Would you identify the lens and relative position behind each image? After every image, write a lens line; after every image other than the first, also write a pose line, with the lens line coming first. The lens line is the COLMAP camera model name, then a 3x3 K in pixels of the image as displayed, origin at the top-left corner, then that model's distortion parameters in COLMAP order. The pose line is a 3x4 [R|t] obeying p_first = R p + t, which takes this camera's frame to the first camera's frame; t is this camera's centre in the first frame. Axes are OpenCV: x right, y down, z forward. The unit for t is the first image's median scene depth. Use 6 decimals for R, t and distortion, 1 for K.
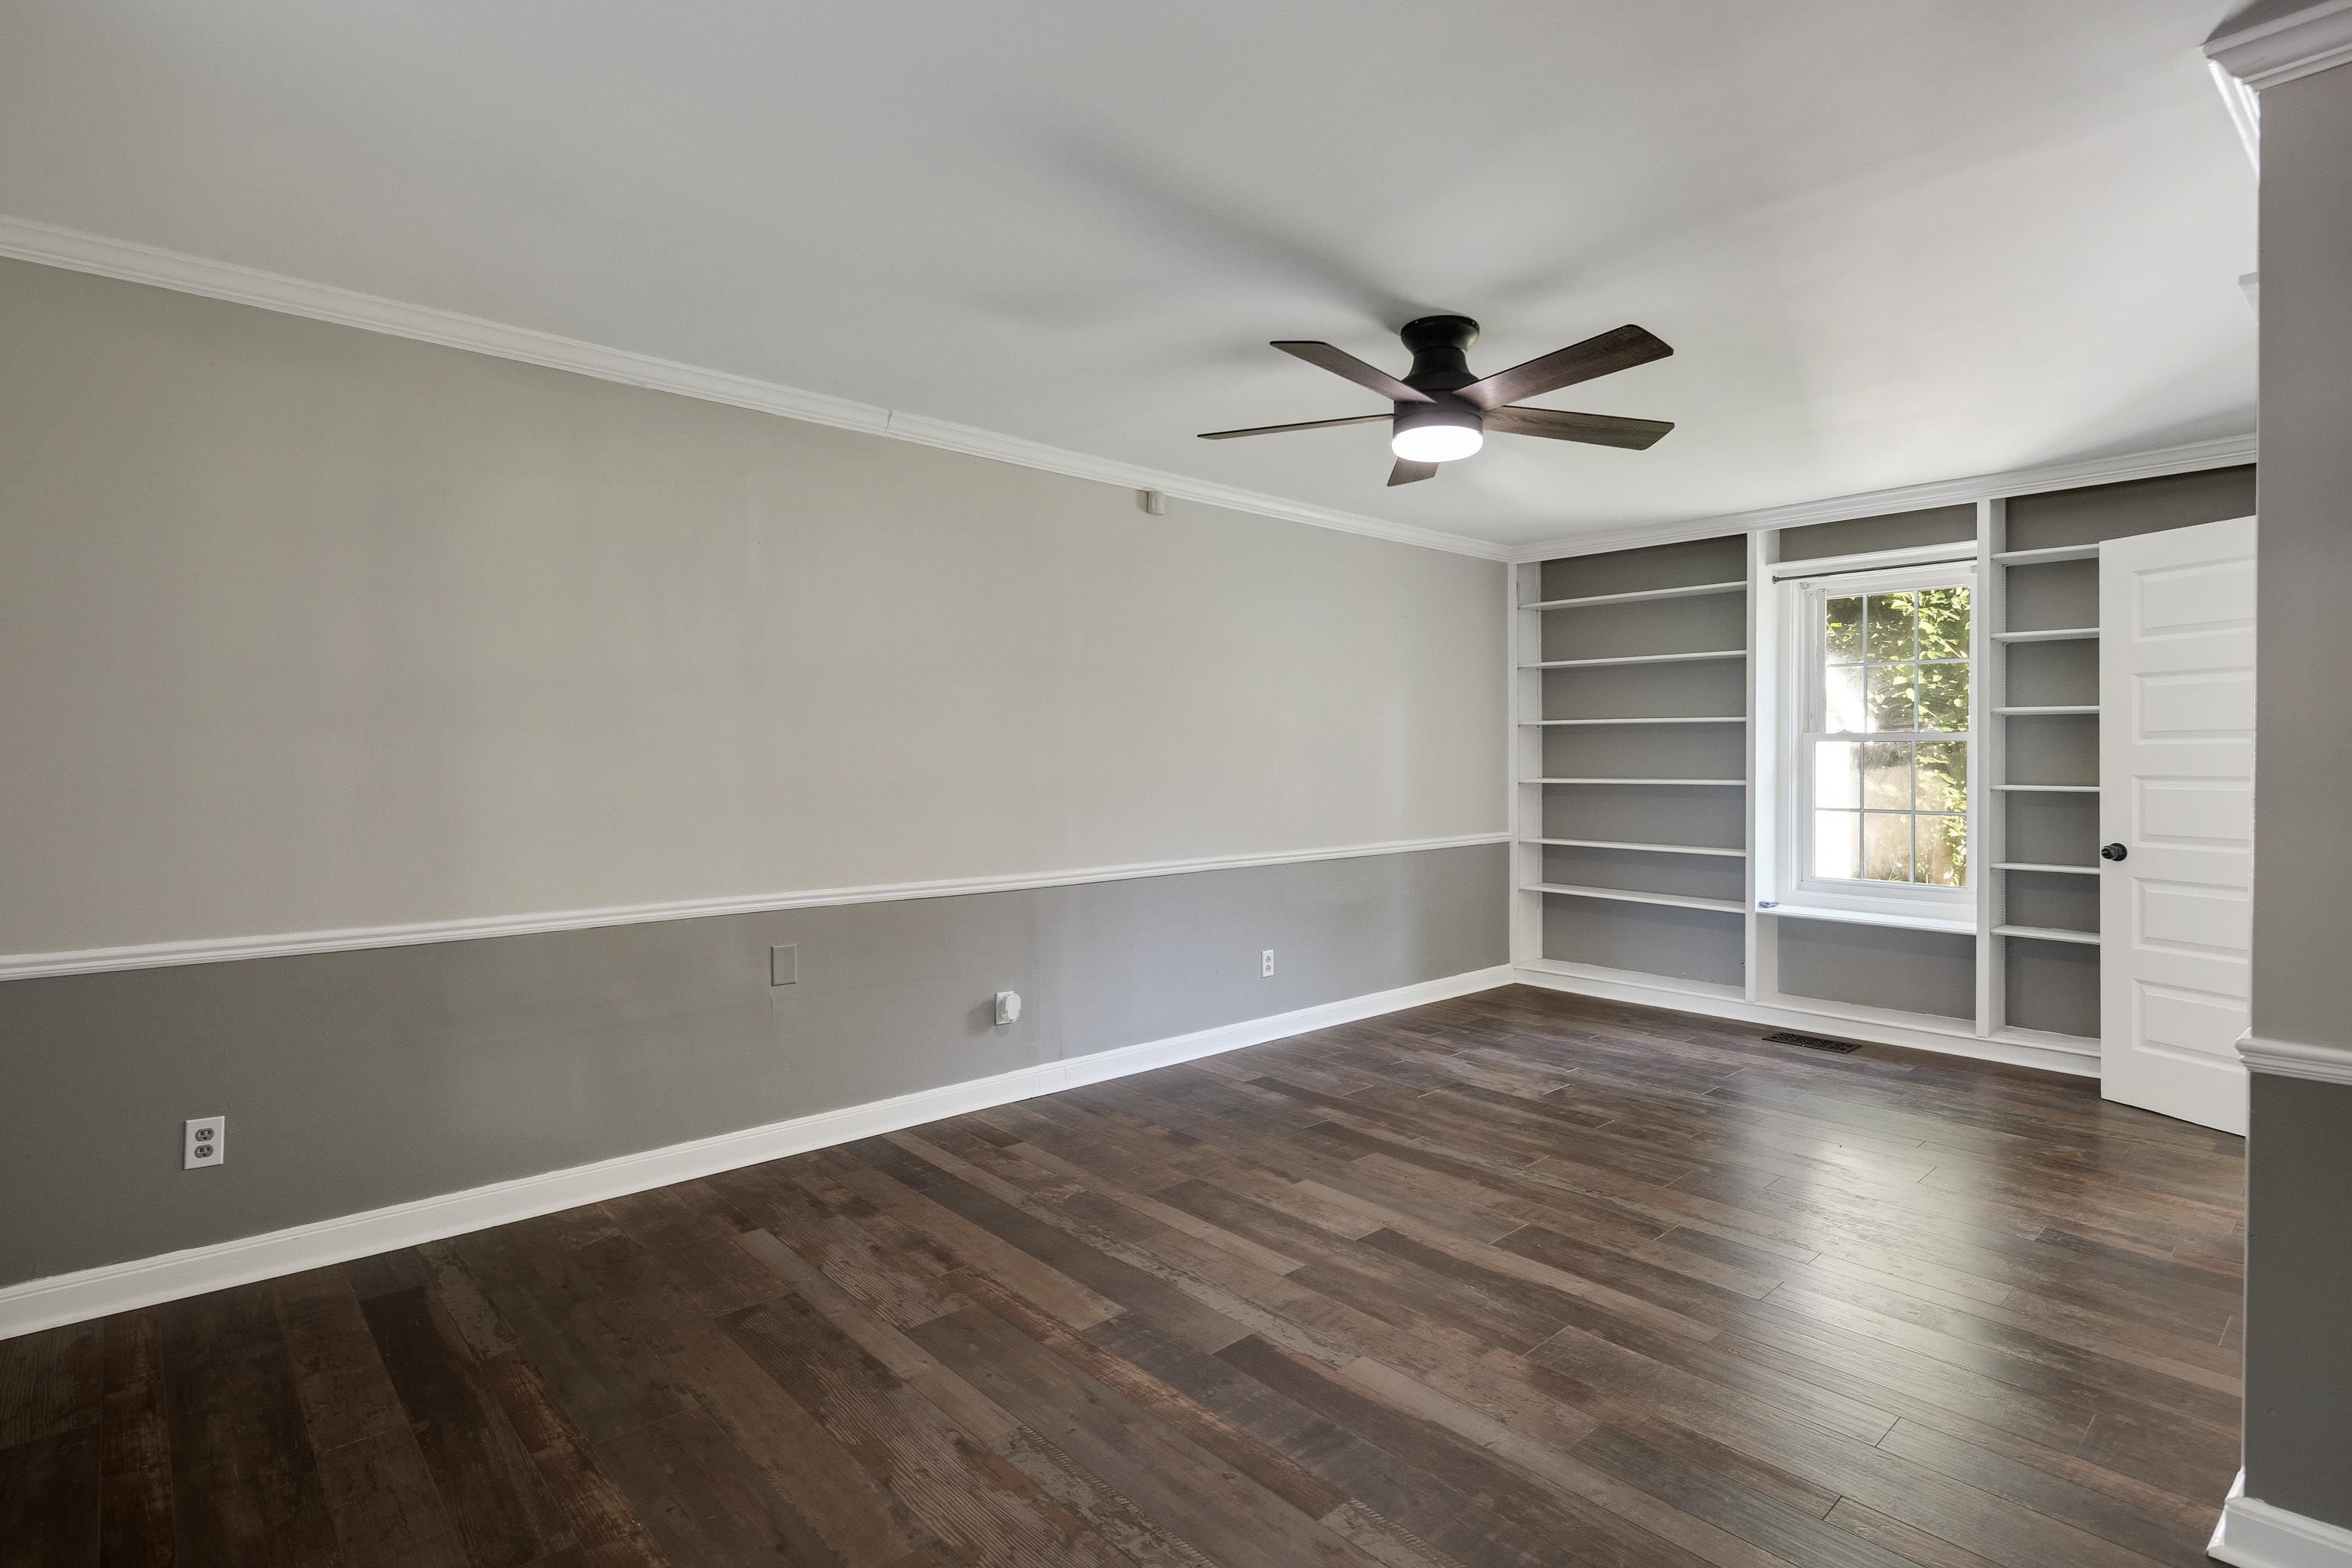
lens RADIAL K [[1155.7, 0, 1175.3], [0, 1155.7, 773.3], [0, 0, 1]] dist [-0.000185, -0.000255]
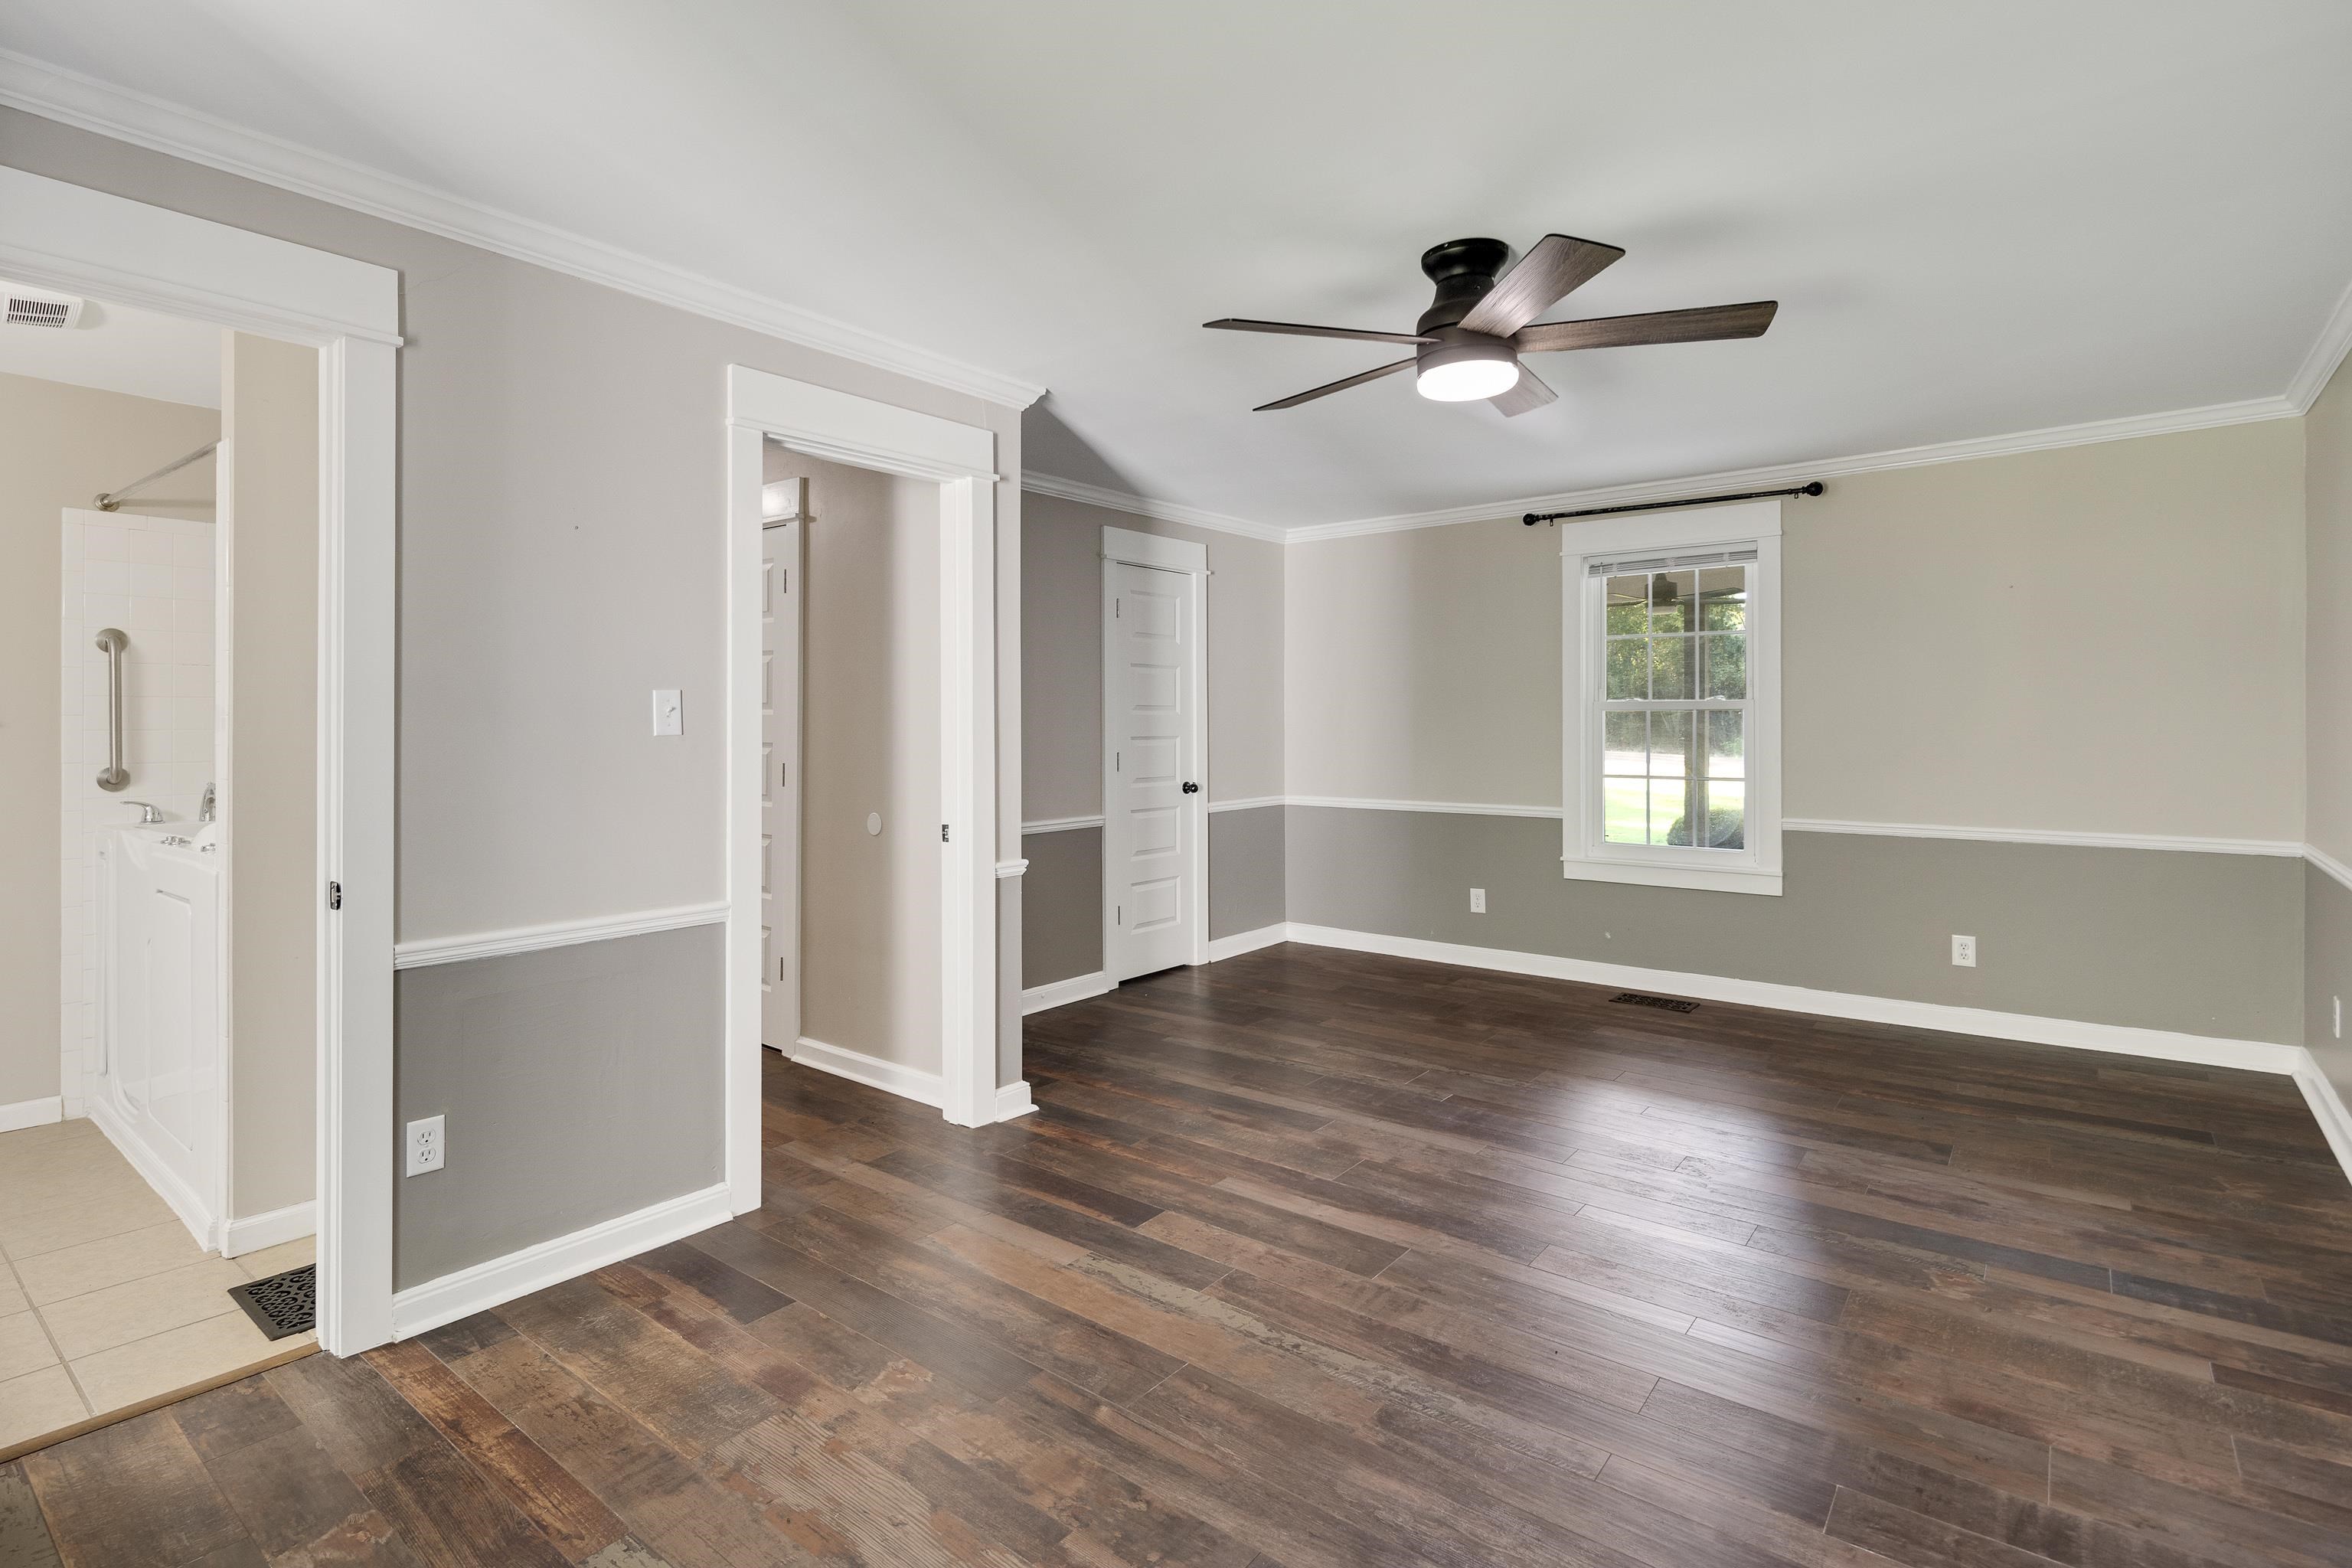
lens RADIAL K [[1155.7, 0, 1178.9], [0, 1155.7, 721.0], [0, 0, 1]] dist [-0.000185, -0.000255]
pose [[-0.983873, 0.003508, -0.178833, 0.585467], [-0.000146, 0.999792, 0.020416, -0.033628], [0.178868, 0.020113, -0.983668, 1.770061]]
